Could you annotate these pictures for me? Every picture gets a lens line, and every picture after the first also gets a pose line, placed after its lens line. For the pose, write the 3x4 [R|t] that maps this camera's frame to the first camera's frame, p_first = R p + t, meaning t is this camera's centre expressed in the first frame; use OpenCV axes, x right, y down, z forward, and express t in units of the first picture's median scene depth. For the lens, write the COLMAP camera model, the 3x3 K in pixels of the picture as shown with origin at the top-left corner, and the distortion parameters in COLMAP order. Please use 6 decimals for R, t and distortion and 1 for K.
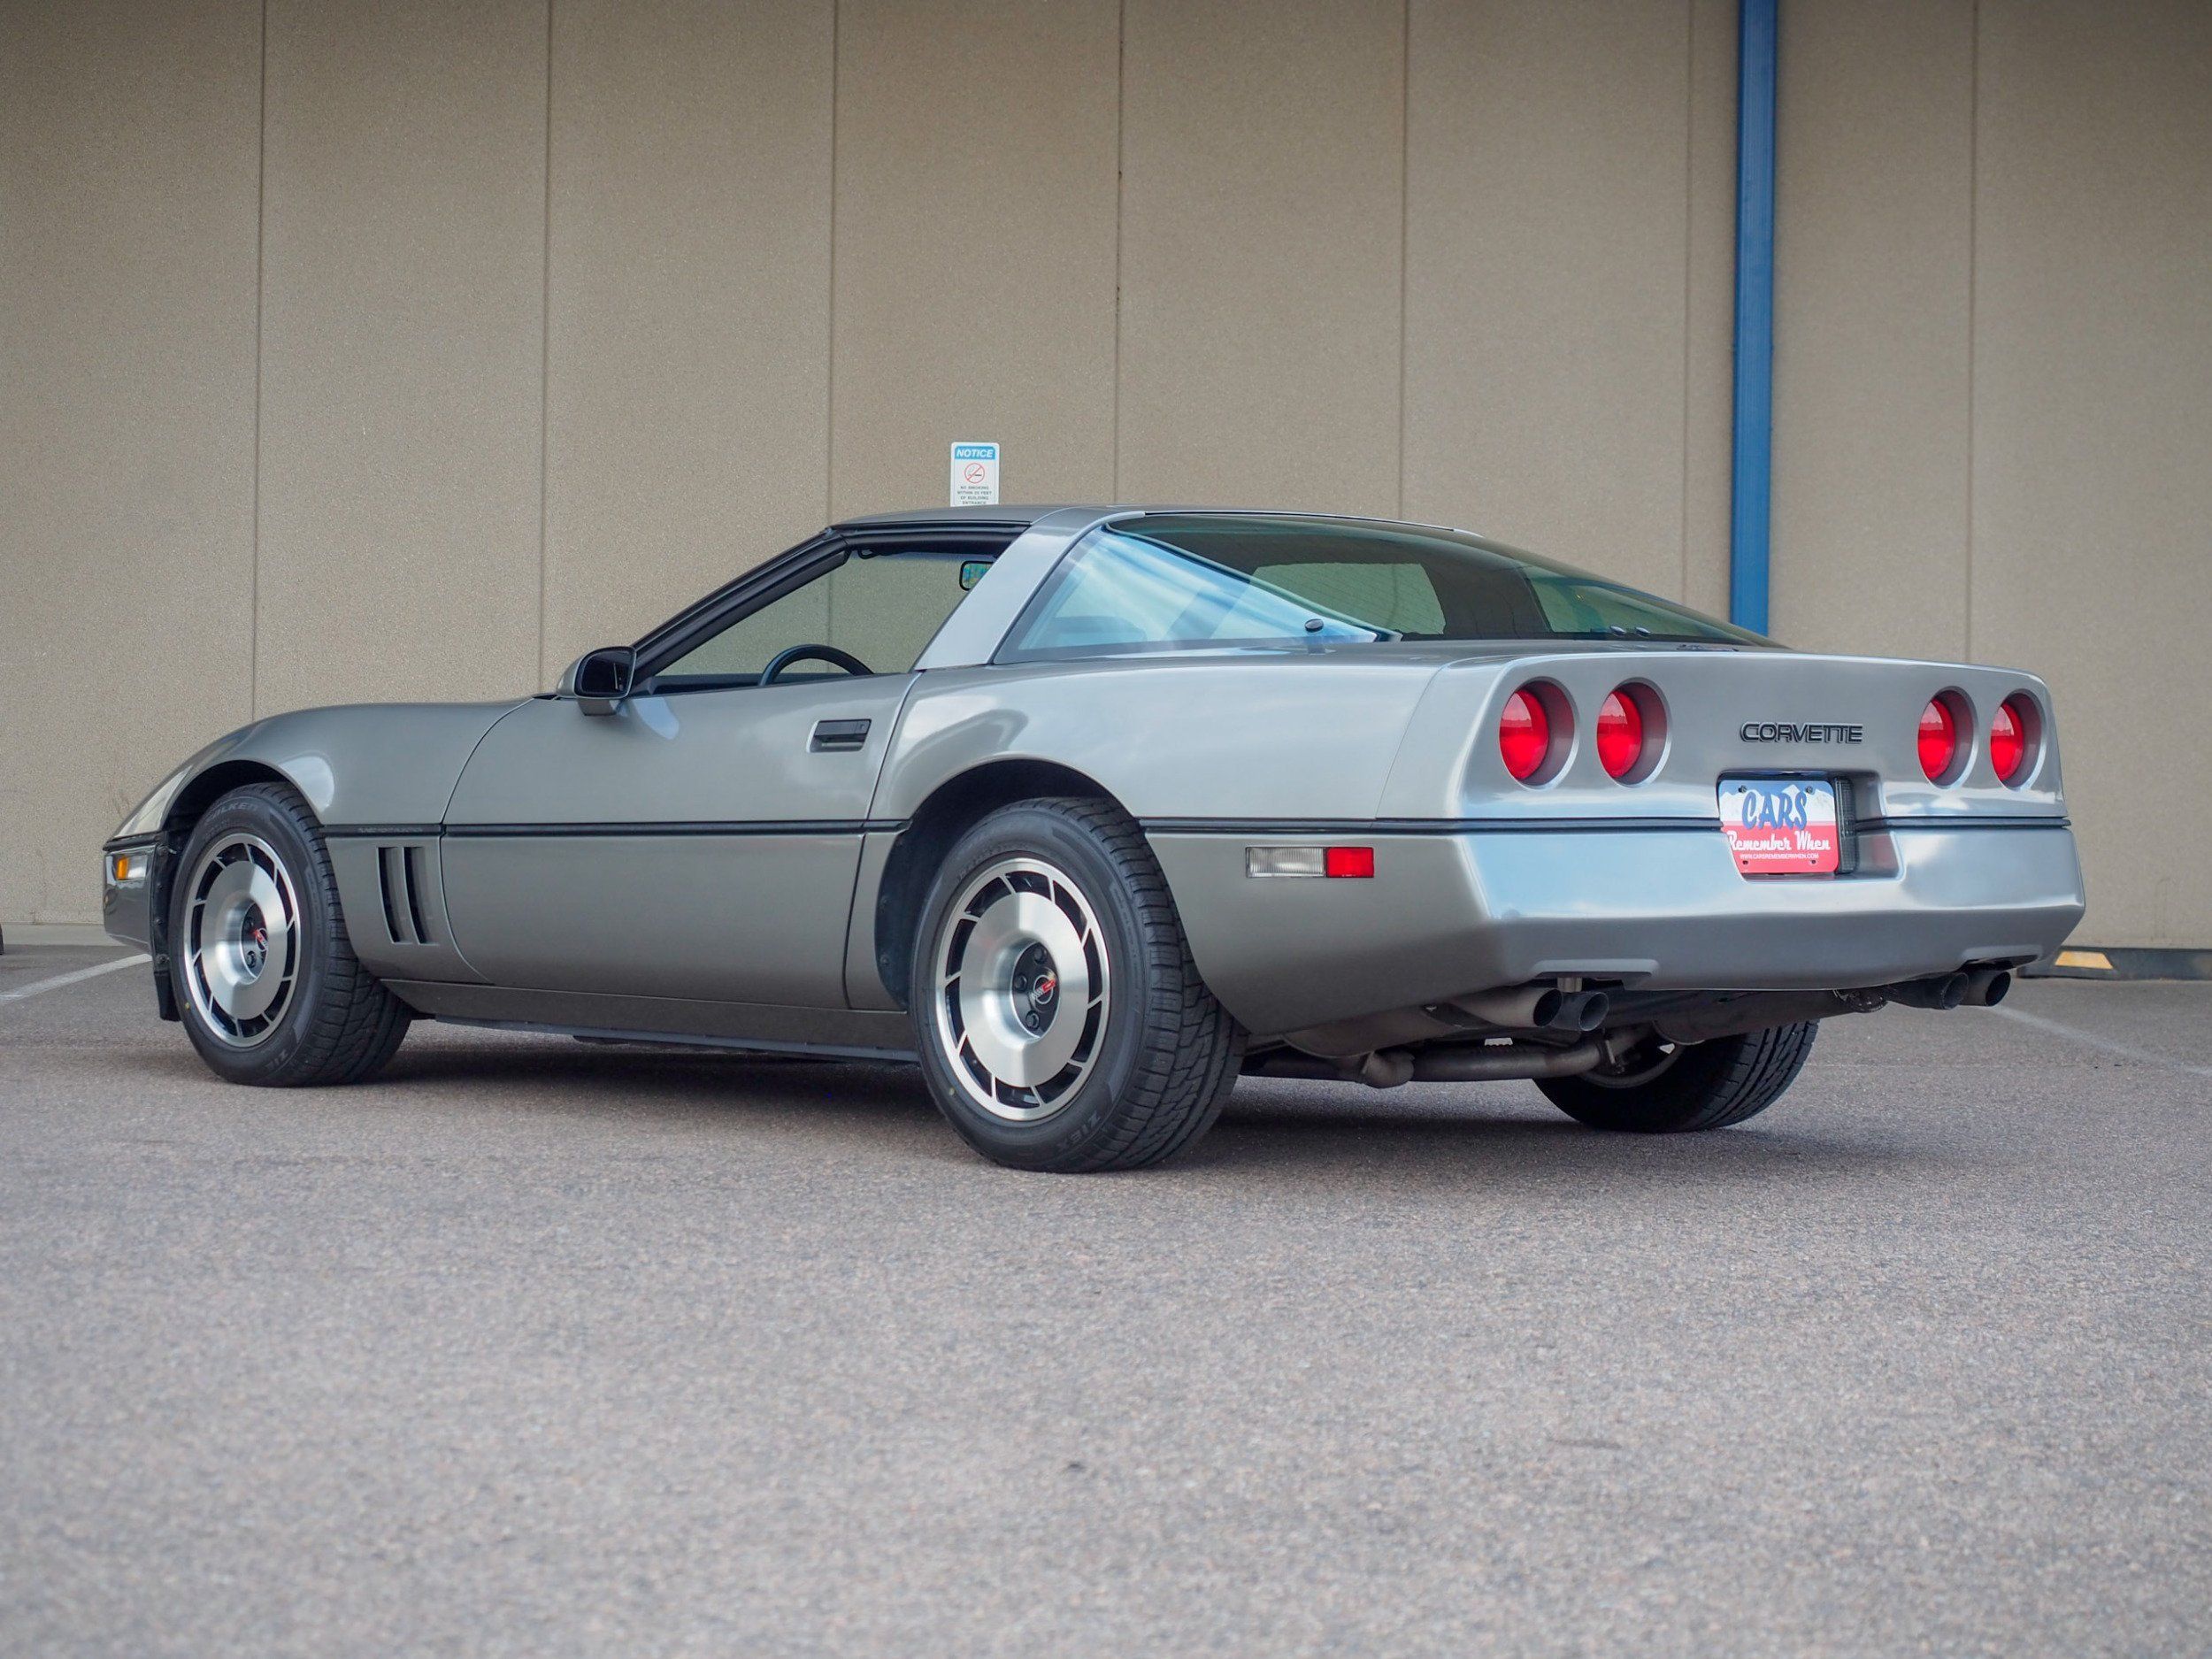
lens RADIAL K [[4468.8, 0, 1026.1], [0, 4468.8, 958.5], [0, 0, 1]] dist [-0.031257, 0.000000]
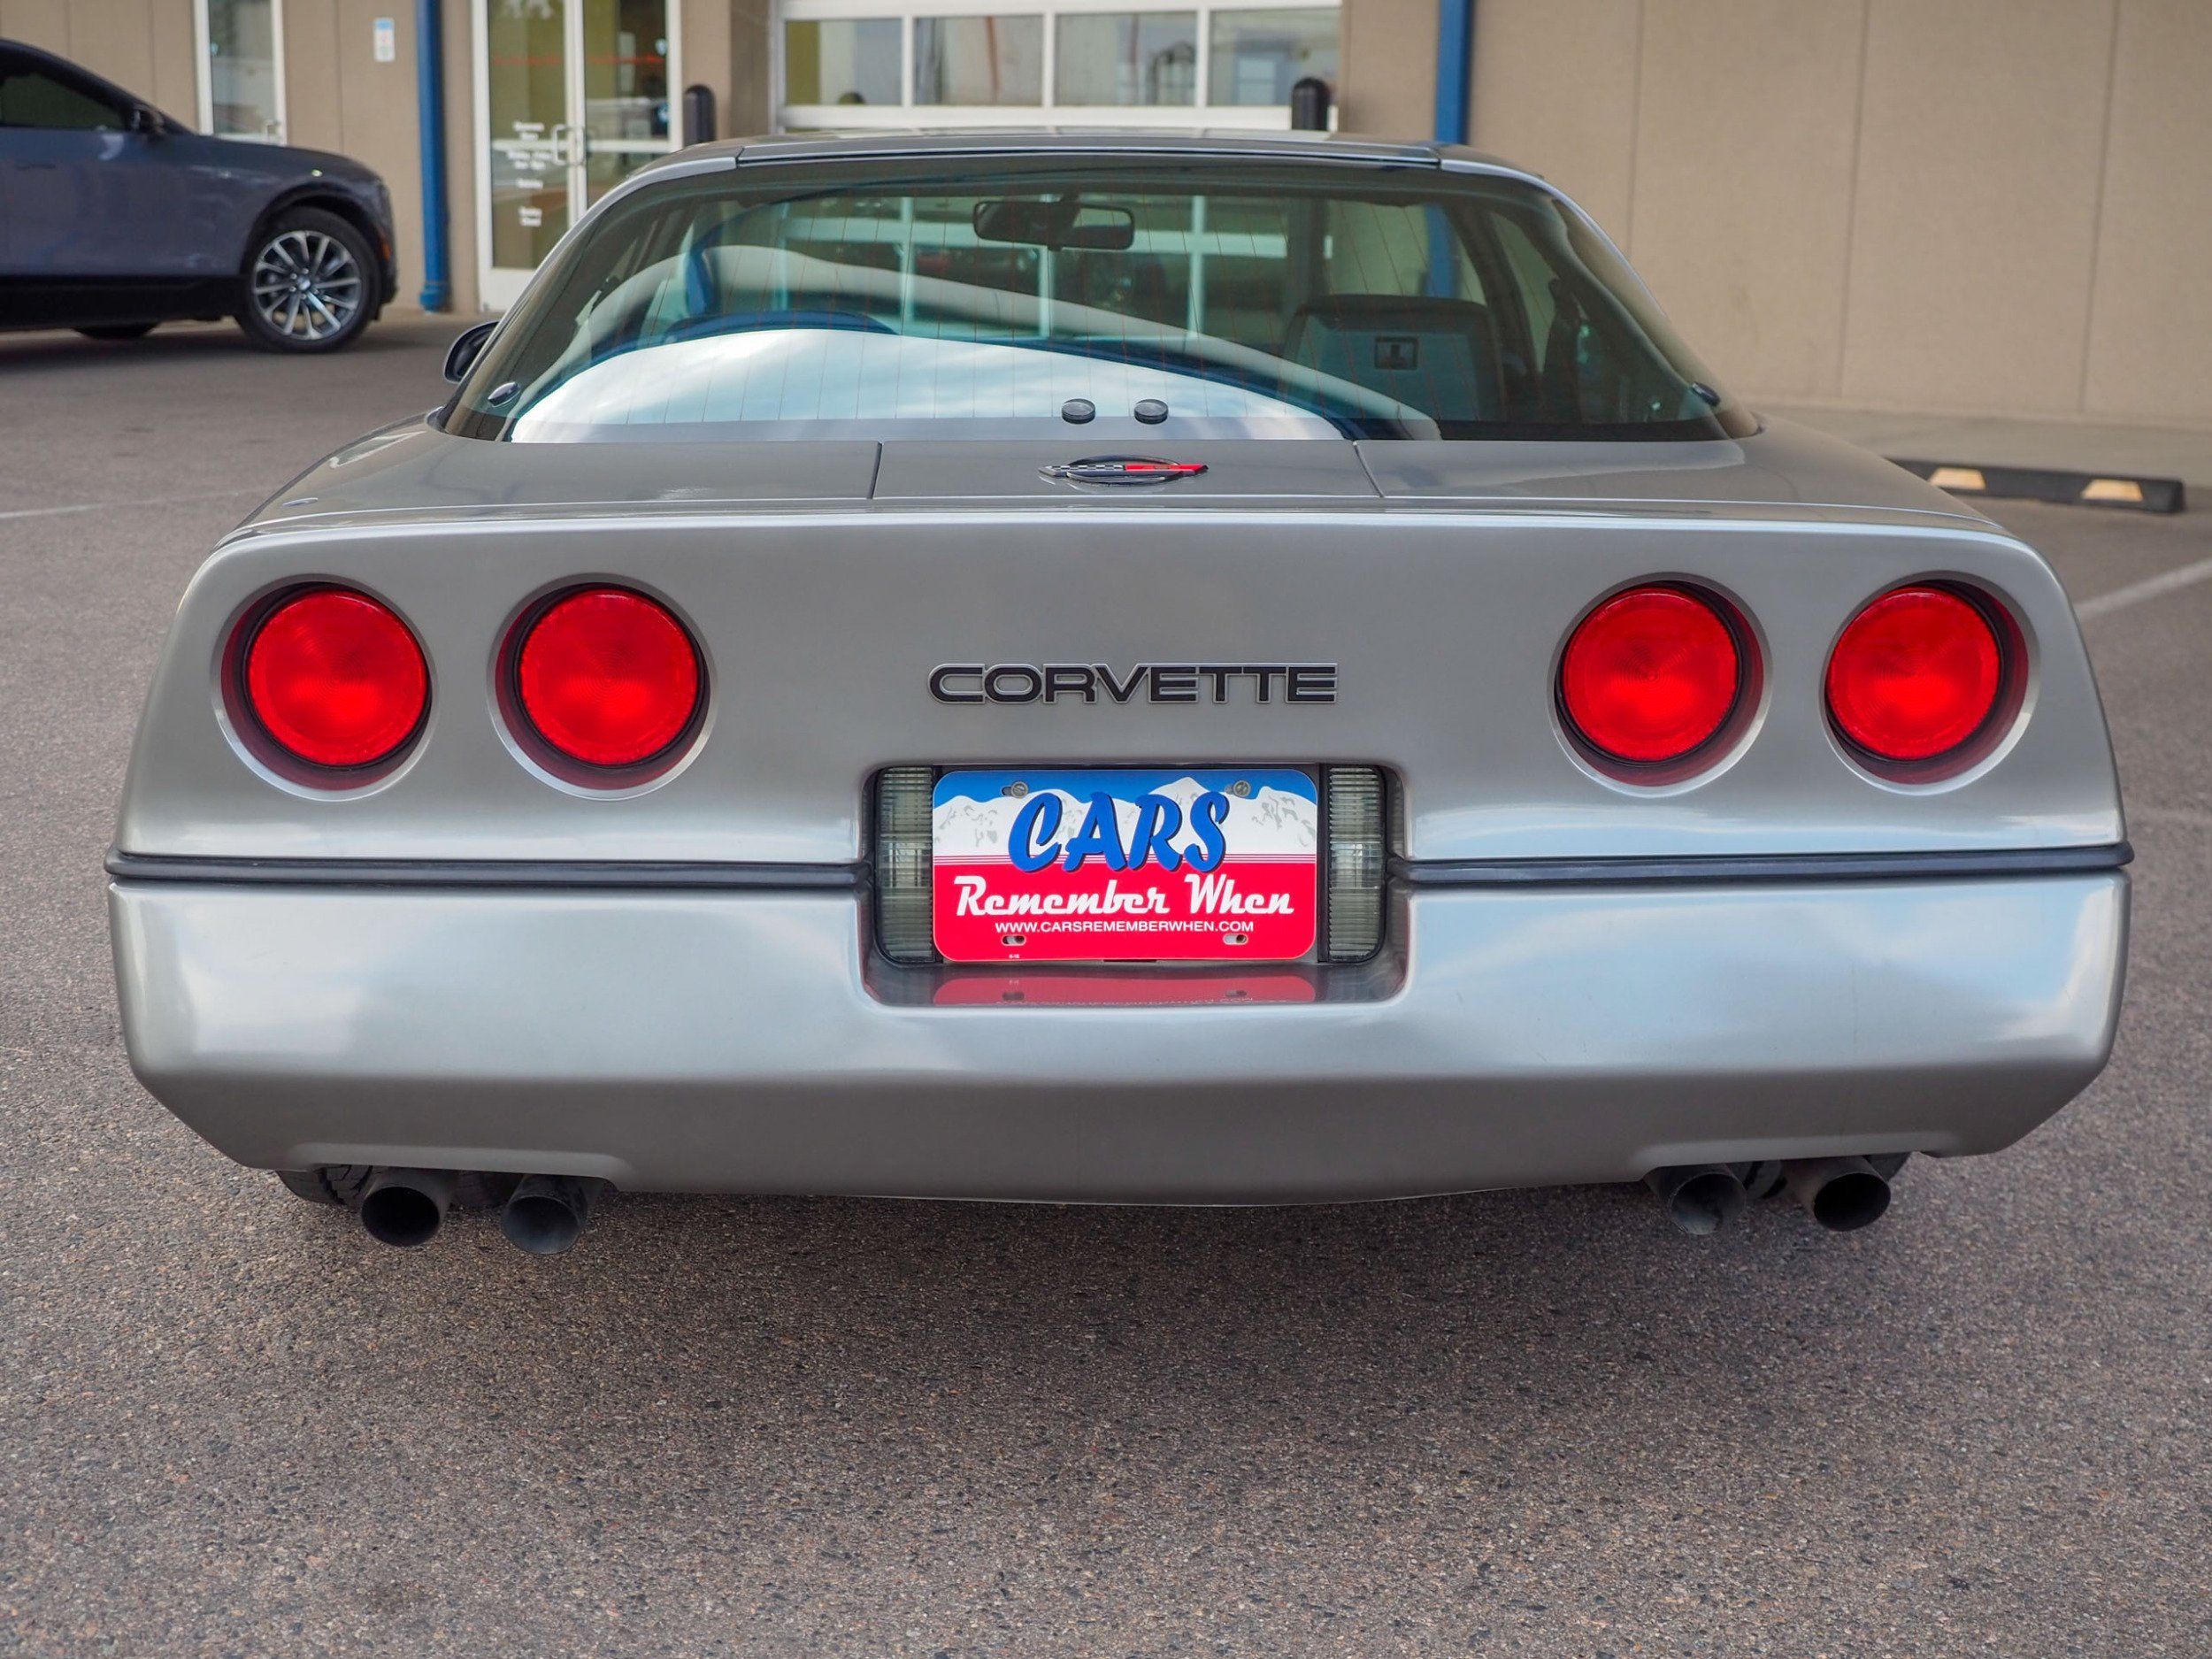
lens RADIAL K [[2789.5, 0, 1091.2], [0, 2789.5, 795.5], [0, 0, 1]] dist [0.006383, 0.000000]
pose [[0.769754, 0.136824, -0.623505, 0.342265], [-0.026252, 0.982718, 0.183240, -0.089380], [0.637801, -0.124682, 0.760042, 0.753018]]
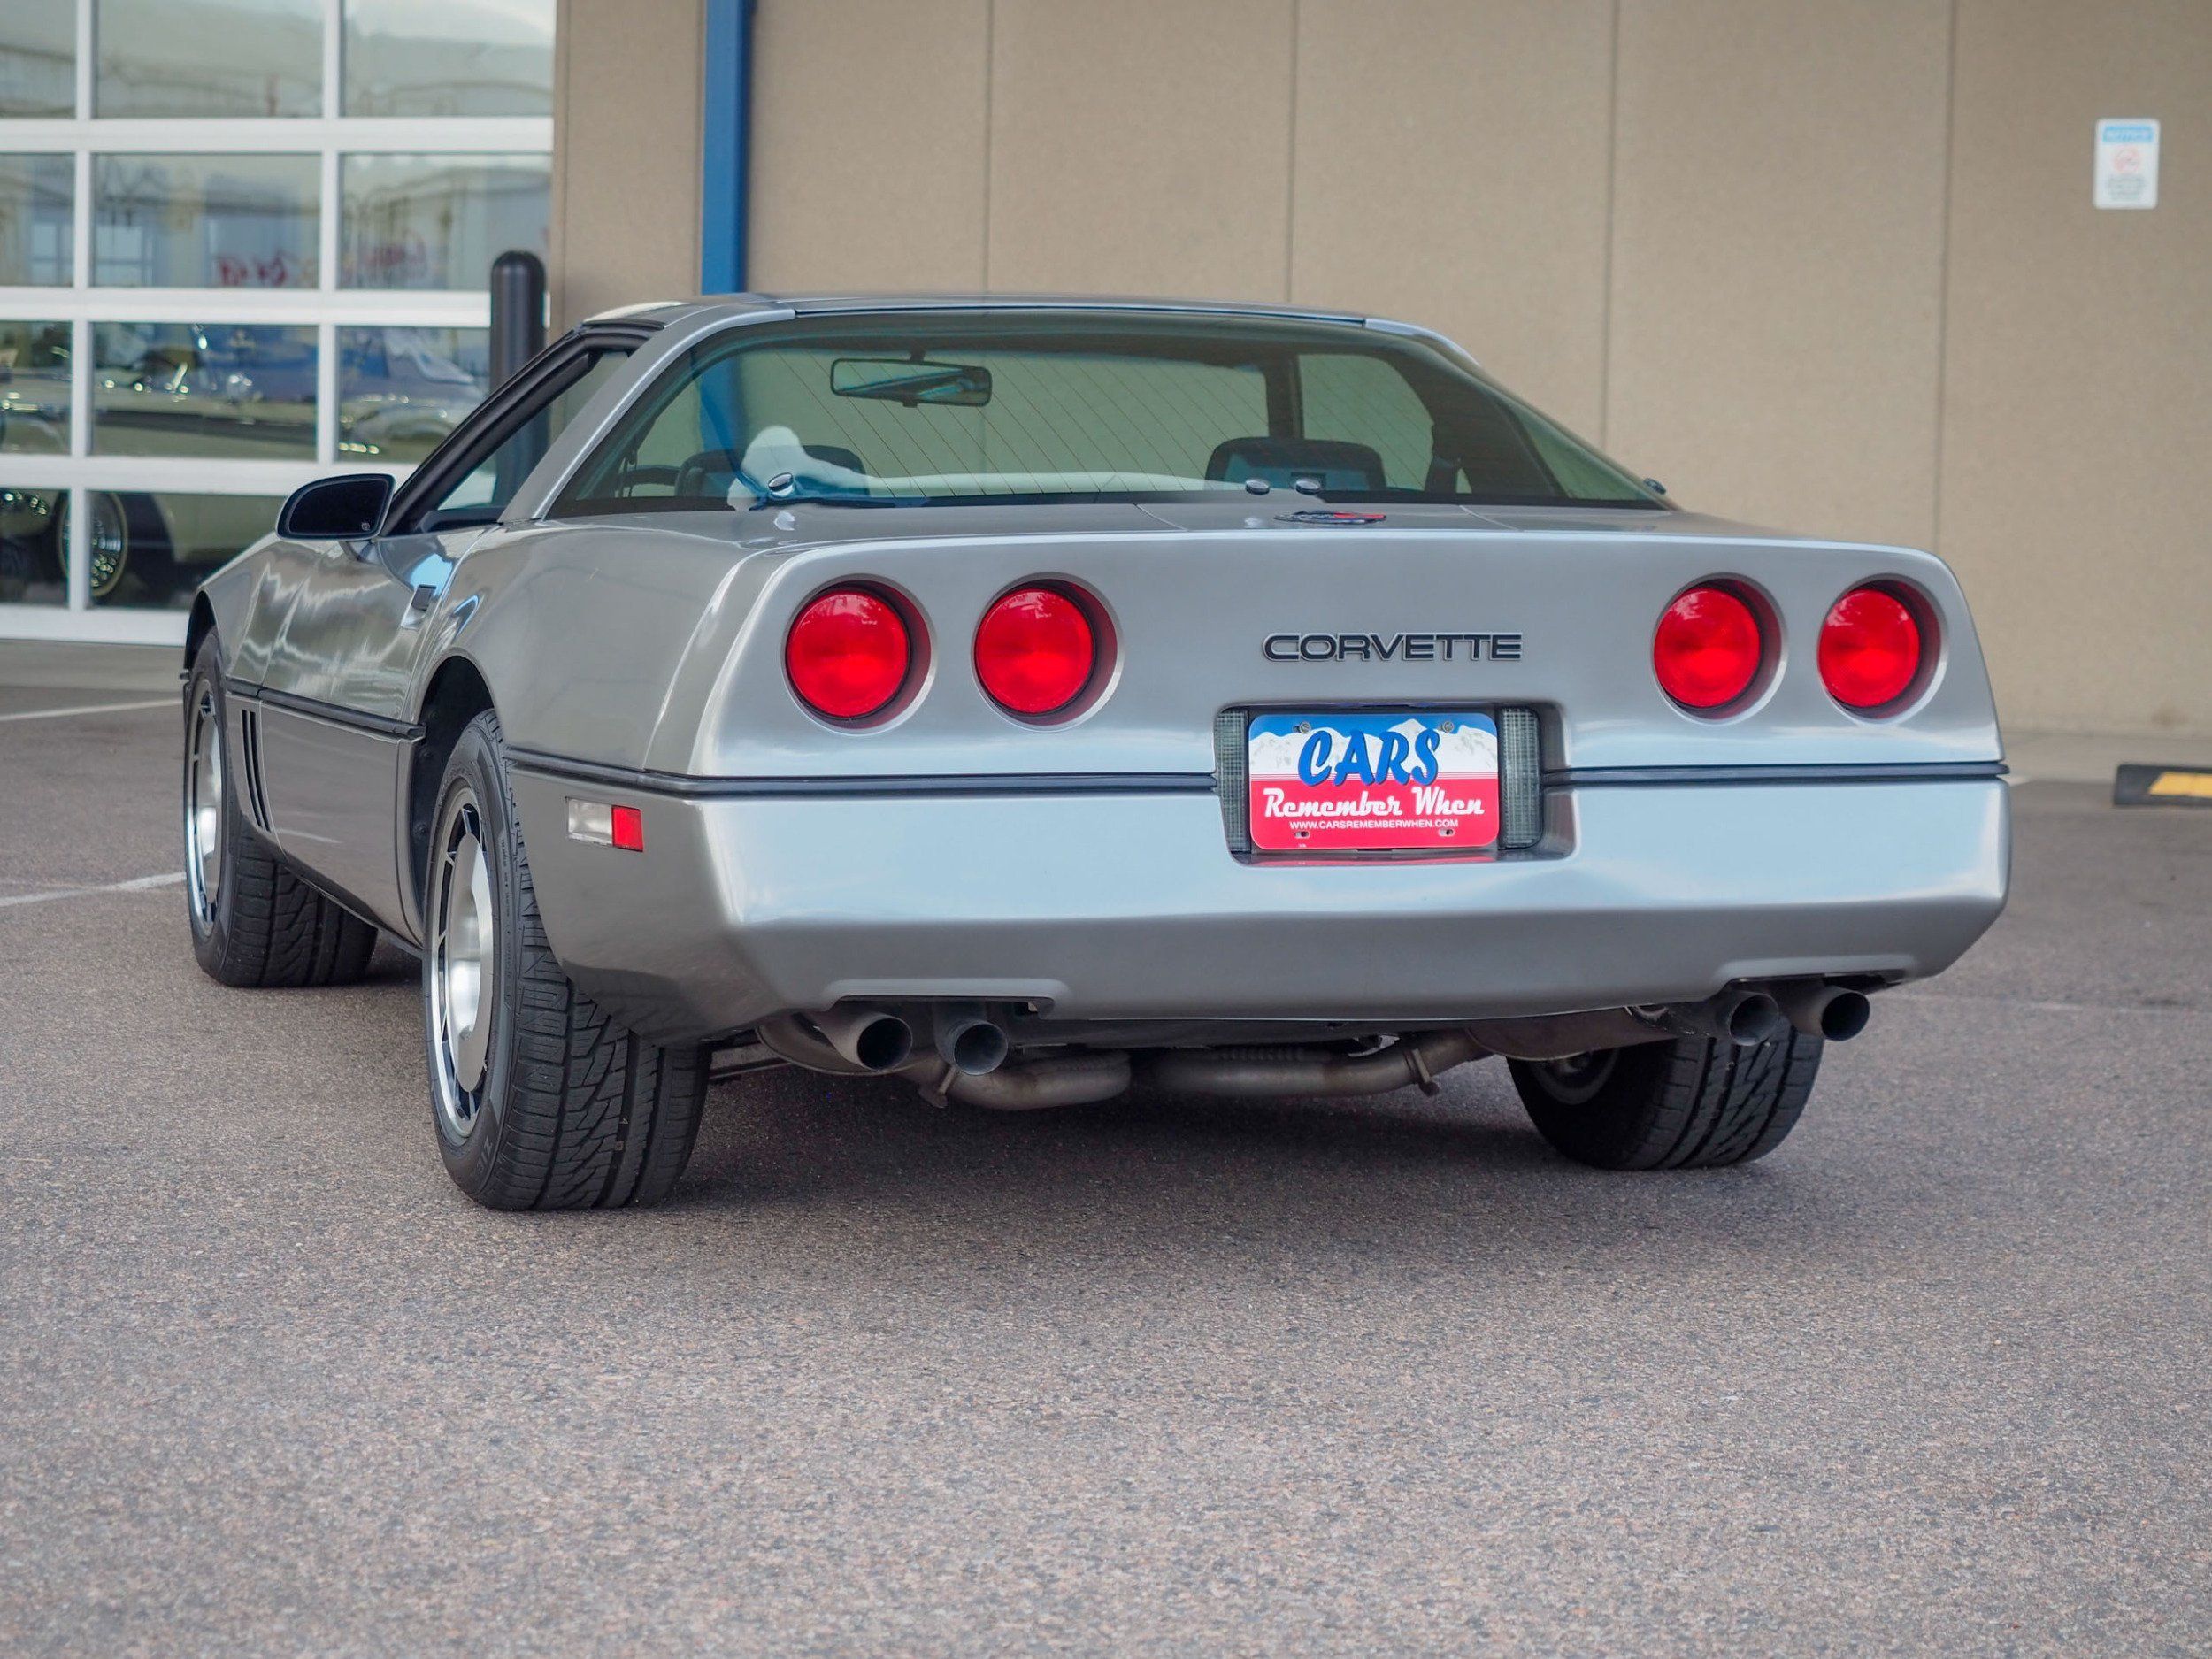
lens RADIAL K [[4937.8, 0, 1114.5], [0, 4937.8, 864.7], [0, 0, 1]] dist [0.024424, 0.000000]
pose [[0.917351, 0.038638, -0.396199, 0.423110], [-0.021547, 0.998639, 0.047500, -0.050715], [0.397495, -0.035037, 0.916935, 0.279342]]
